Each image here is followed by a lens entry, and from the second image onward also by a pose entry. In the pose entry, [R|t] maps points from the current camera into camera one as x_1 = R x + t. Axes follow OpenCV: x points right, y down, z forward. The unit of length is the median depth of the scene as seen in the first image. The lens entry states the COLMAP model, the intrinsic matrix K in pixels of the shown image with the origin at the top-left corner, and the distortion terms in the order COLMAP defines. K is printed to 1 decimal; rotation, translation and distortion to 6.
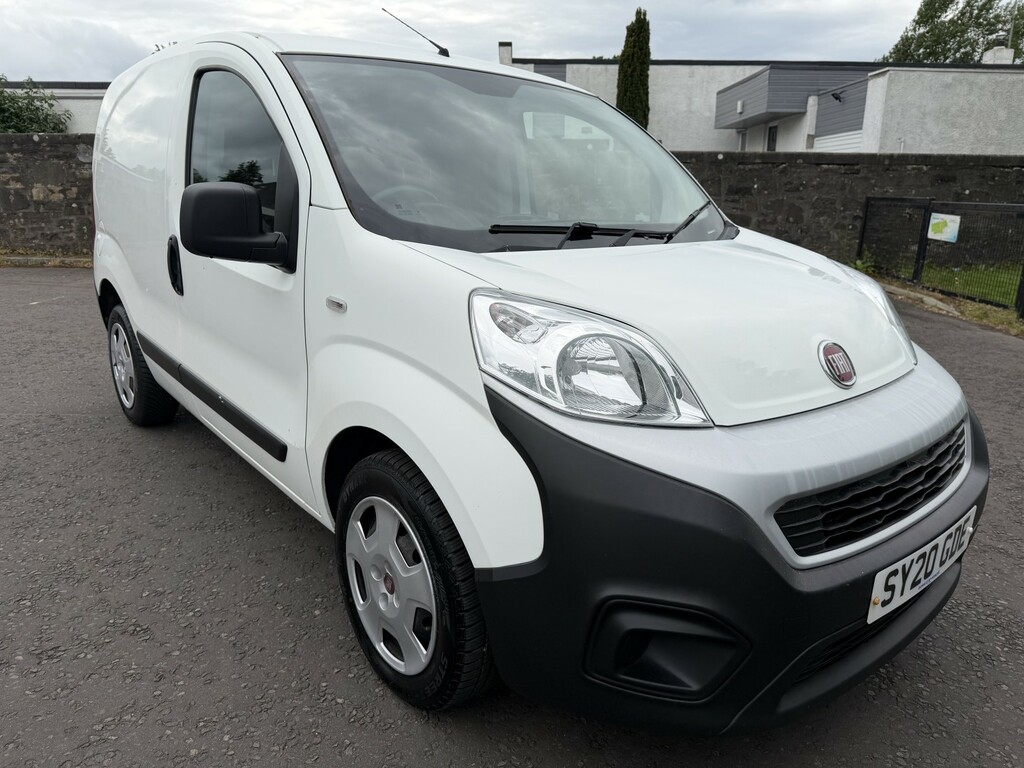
lens RADIAL K [[767.5, 0, 512.2], [0, 767.5, 381.8], [0, 0, 1]] dist [0.009711, -0.007471]
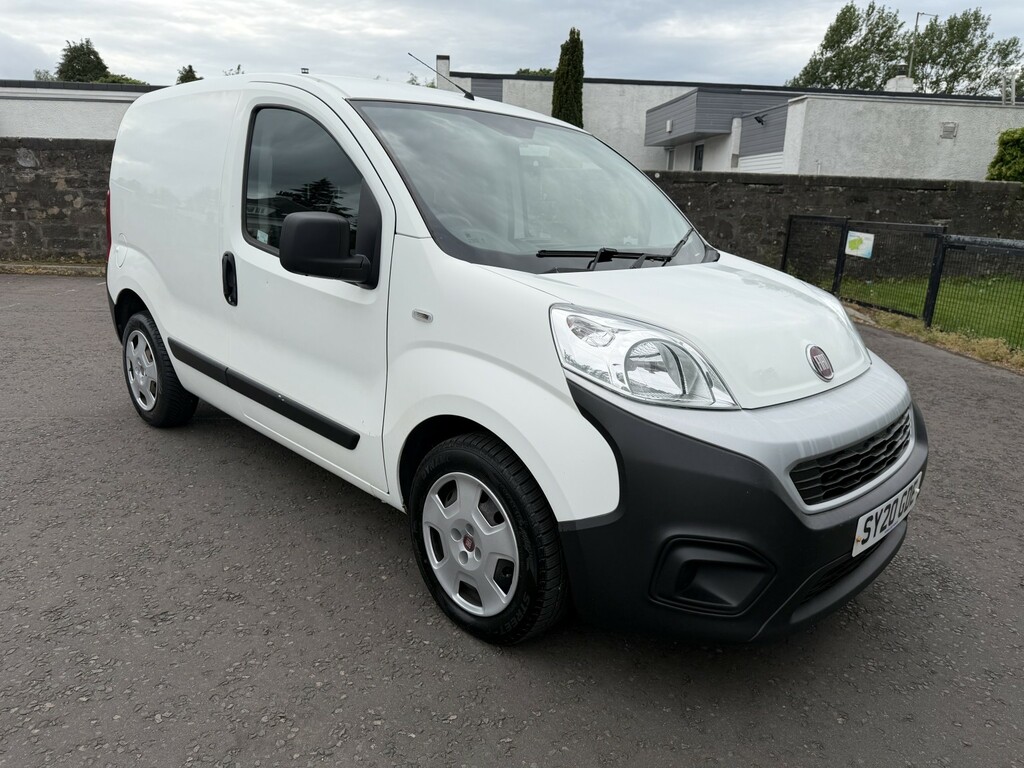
lens RADIAL K [[766.2, 0, 512.0], [0, 766.2, 384.0], [0, 0, 1]] dist [0.050760, -0.059954]
pose [[0.994938, -0.006122, 0.100300, -0.182918], [0.006879, 0.999950, -0.007208, 0.015374], [-0.100251, 0.007861, 0.994931, -0.195133]]
